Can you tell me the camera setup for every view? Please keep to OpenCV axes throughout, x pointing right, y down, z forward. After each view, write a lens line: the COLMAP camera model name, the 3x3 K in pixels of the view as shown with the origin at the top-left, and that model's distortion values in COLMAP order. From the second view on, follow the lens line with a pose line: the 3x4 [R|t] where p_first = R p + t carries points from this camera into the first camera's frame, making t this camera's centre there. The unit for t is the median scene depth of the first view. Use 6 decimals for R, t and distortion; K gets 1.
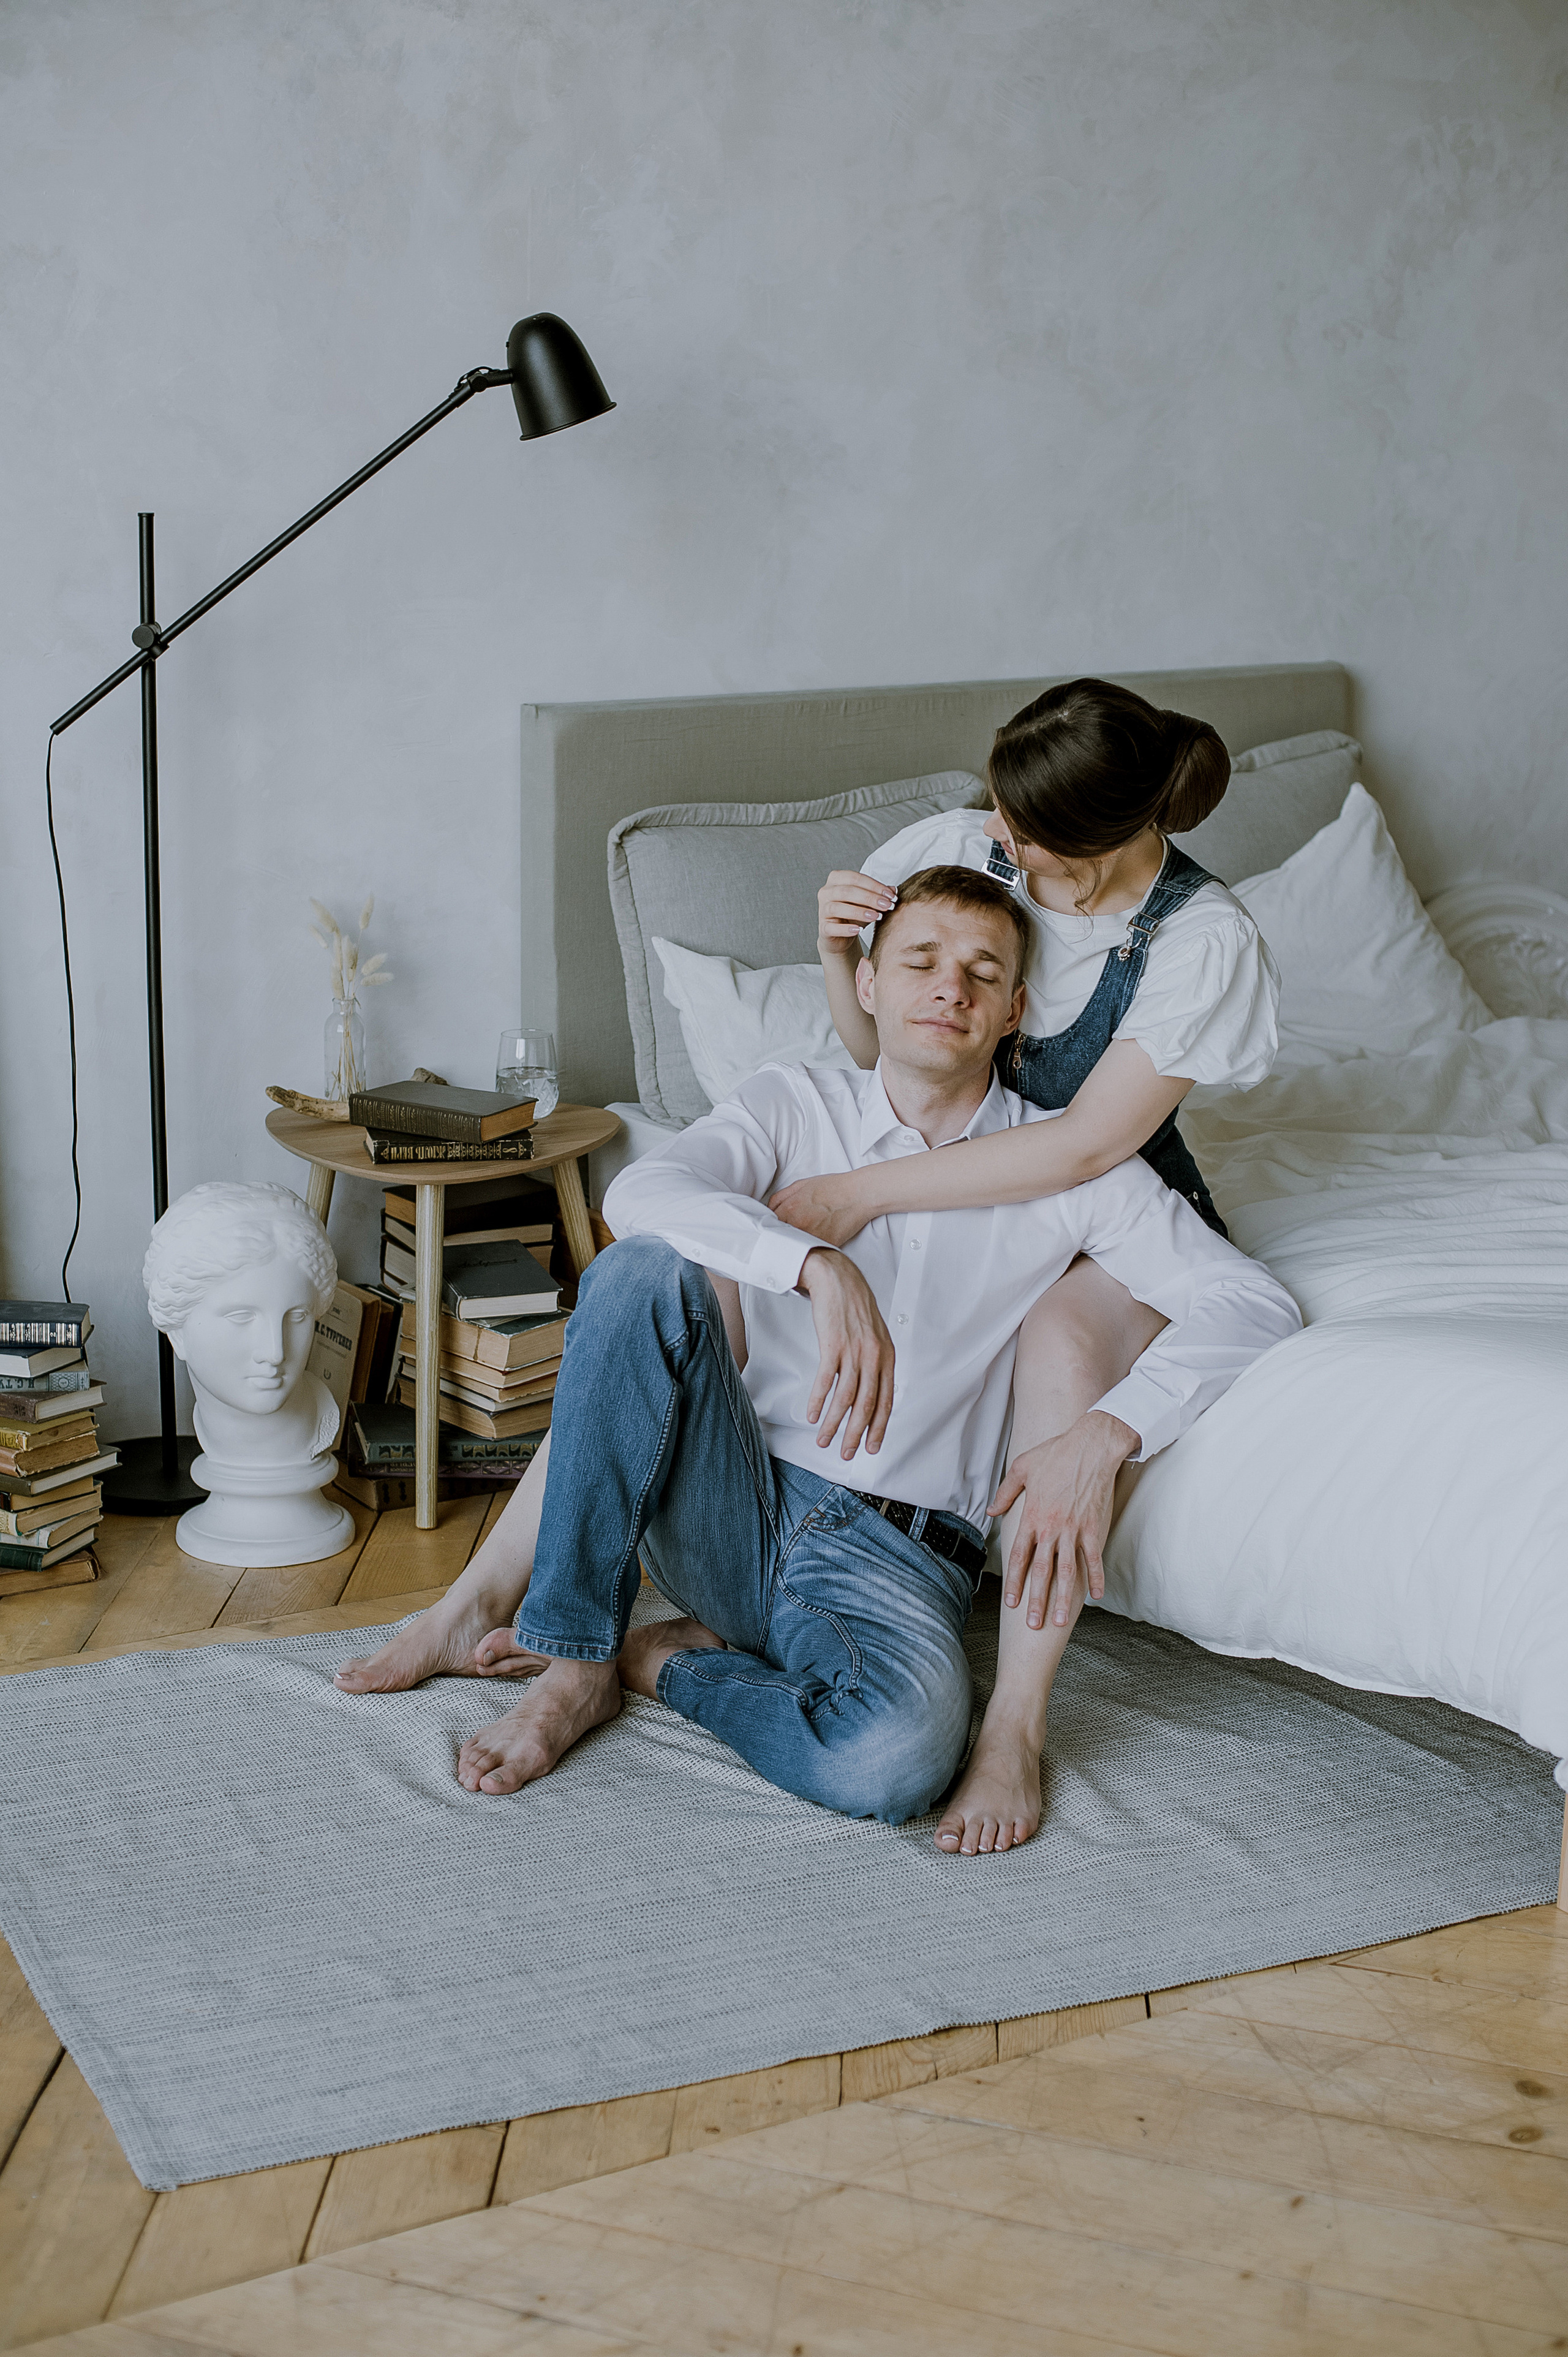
lens RADIAL K [[3597.0, 0, 784.0], [0, 3597.0, 1178.5], [0, 0, 1]] dist [-0.130153, 0.162607]
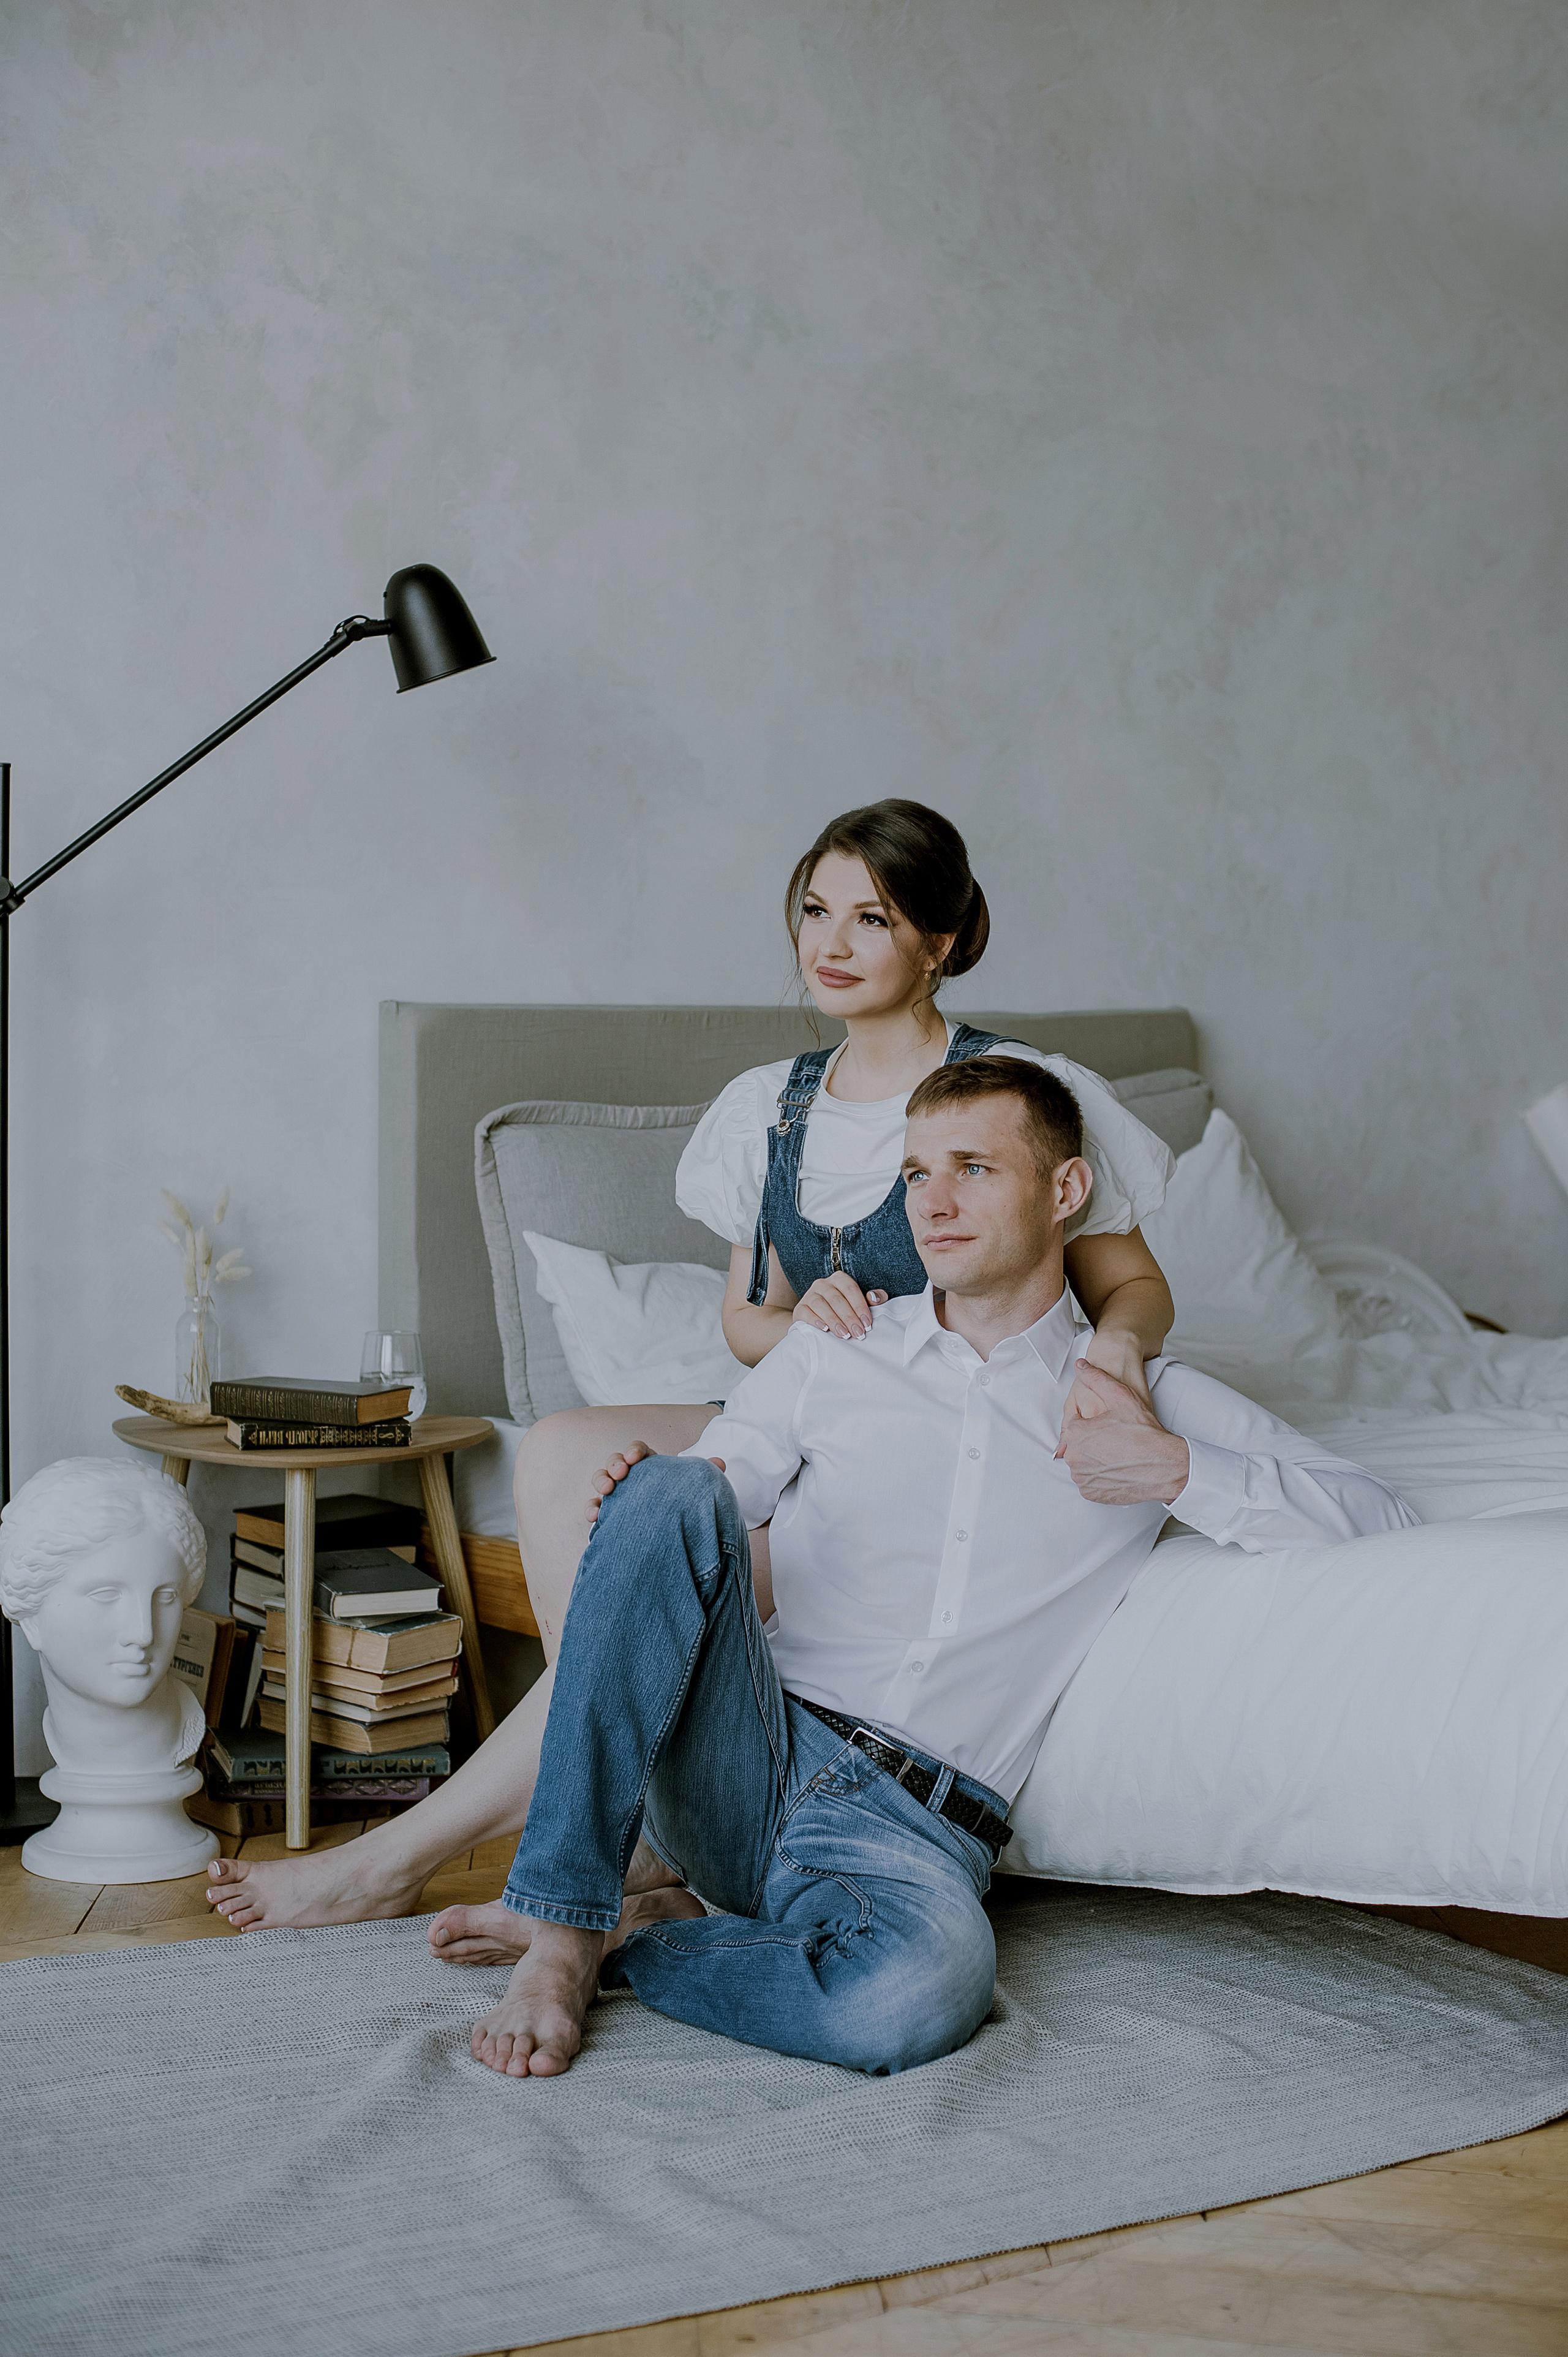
lens RADIAL K [[3514.8, 0, 904.2], [0, 3514.8, 1178.0], [0, 0, 1]] dist [-0.101964, 0.013086]
pose [[0.991577, -0.010714, 0.129074, -0.058940], [0.034957, 0.981727, -0.187058, 0.100340], [-0.124711, 0.189995, 0.973832, 0.081774]]
